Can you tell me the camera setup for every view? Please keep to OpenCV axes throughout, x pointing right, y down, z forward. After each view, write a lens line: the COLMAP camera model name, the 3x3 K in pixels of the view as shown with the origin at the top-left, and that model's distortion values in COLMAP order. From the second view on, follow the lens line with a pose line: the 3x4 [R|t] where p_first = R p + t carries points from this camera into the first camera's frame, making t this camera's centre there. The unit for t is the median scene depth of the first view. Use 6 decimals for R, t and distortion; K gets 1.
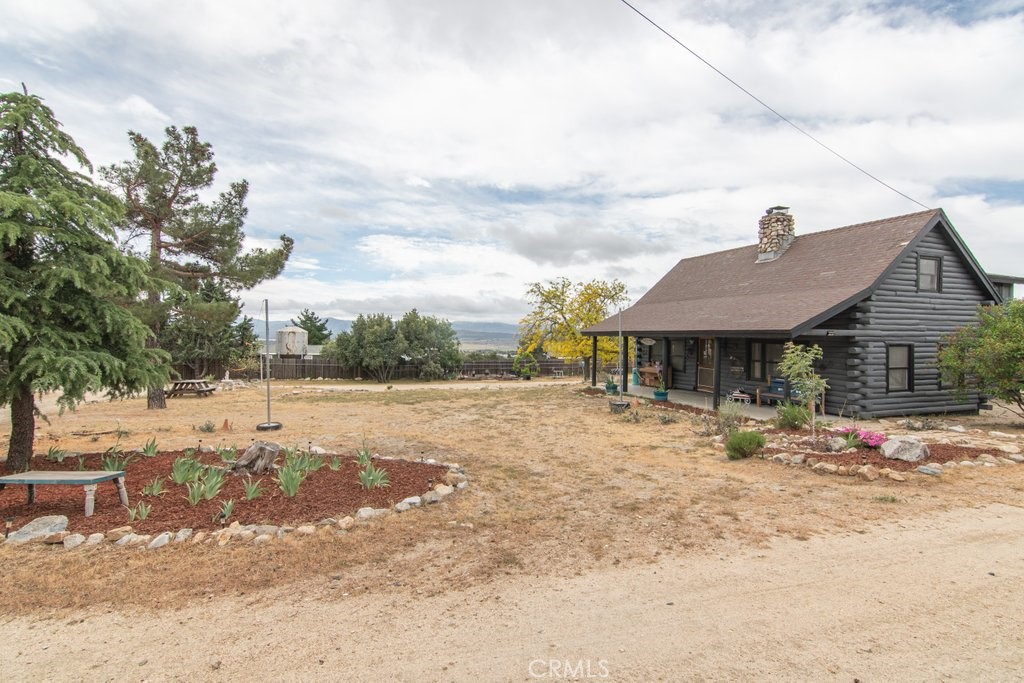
lens RADIAL K [[505.9, 0, 517.9], [0, 505.9, 343.0], [0, 0, 1]] dist [-0.000116, 0.001863]
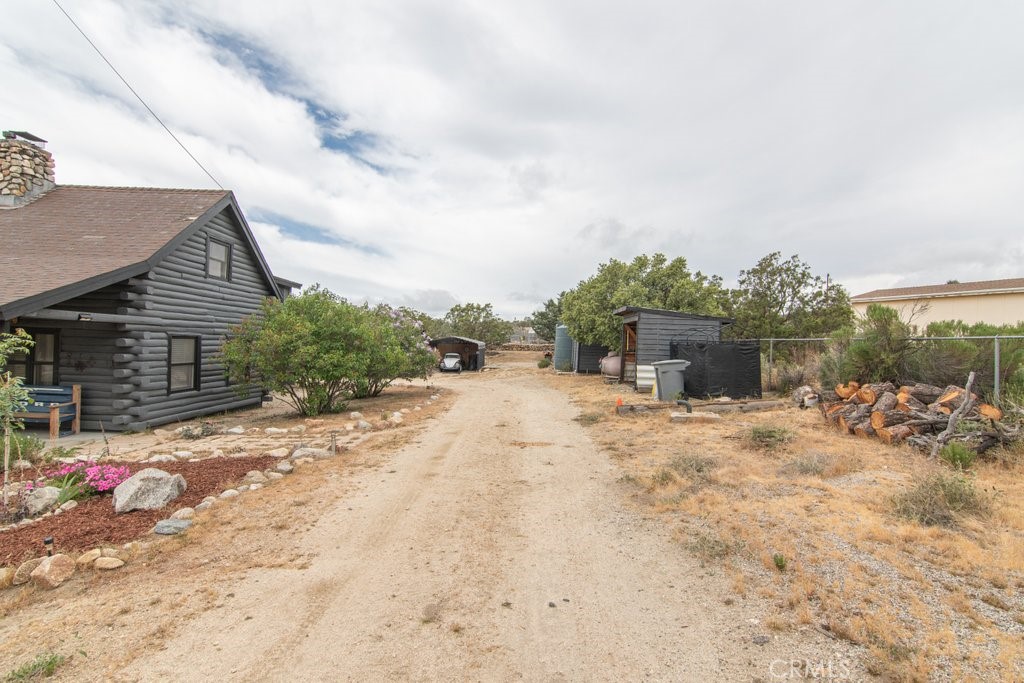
lens RADIAL K [[475.1, 0, 517.3], [0, 475.1, 340.4], [0, 0, 1]] dist [-0.054871, 0.018723]
pose [[0.346094, 0.012157, 0.938121, 0.217511], [-0.012459, 0.999887, -0.008361, 0.009738], [-0.938117, -0.008794, 0.346206, 0.206789]]
